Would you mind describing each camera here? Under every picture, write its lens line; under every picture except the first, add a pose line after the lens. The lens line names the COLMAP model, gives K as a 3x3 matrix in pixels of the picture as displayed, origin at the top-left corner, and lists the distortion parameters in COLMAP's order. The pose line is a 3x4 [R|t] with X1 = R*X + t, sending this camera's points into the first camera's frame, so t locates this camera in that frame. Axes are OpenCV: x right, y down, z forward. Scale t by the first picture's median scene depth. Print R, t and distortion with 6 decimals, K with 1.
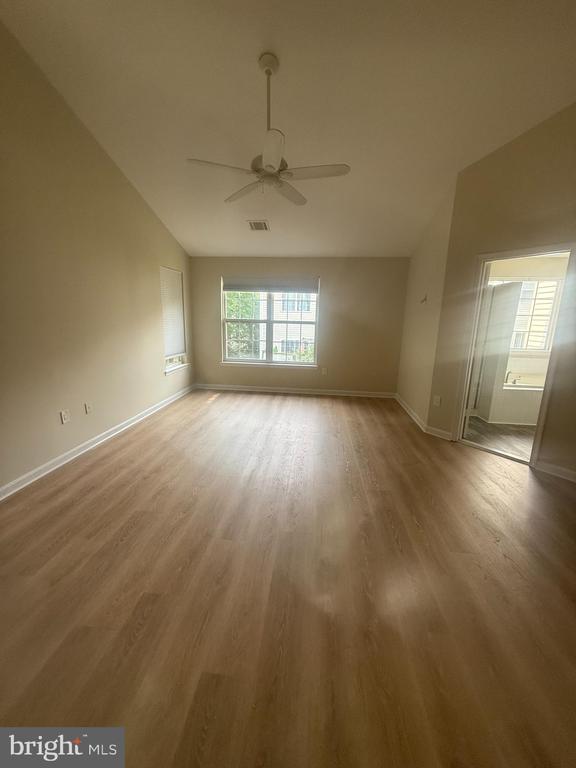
lens RADIAL K [[306.2, 0, 288.0], [0, 306.2, 384.0], [0, 0, 1]] dist [0.000881, -0.000024]
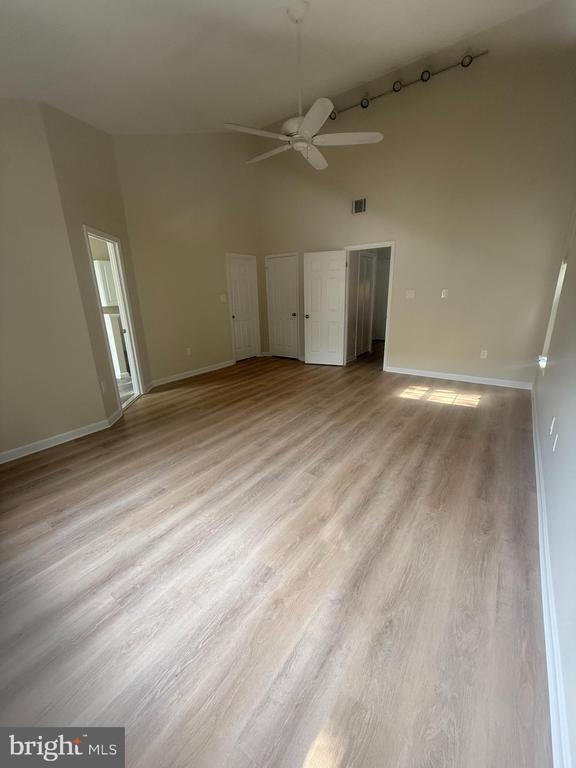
lens RADIAL K [[306.2, 0, 288.0], [0, 306.2, 384.0], [0, 0, 1]] dist [0.000881, -0.000024]
pose [[-0.865484, -0.140091, 0.480948, -0.481751], [0.119526, 0.874617, 0.469850, -0.366501], [-0.486467, 0.464134, -0.740223, 1.667759]]
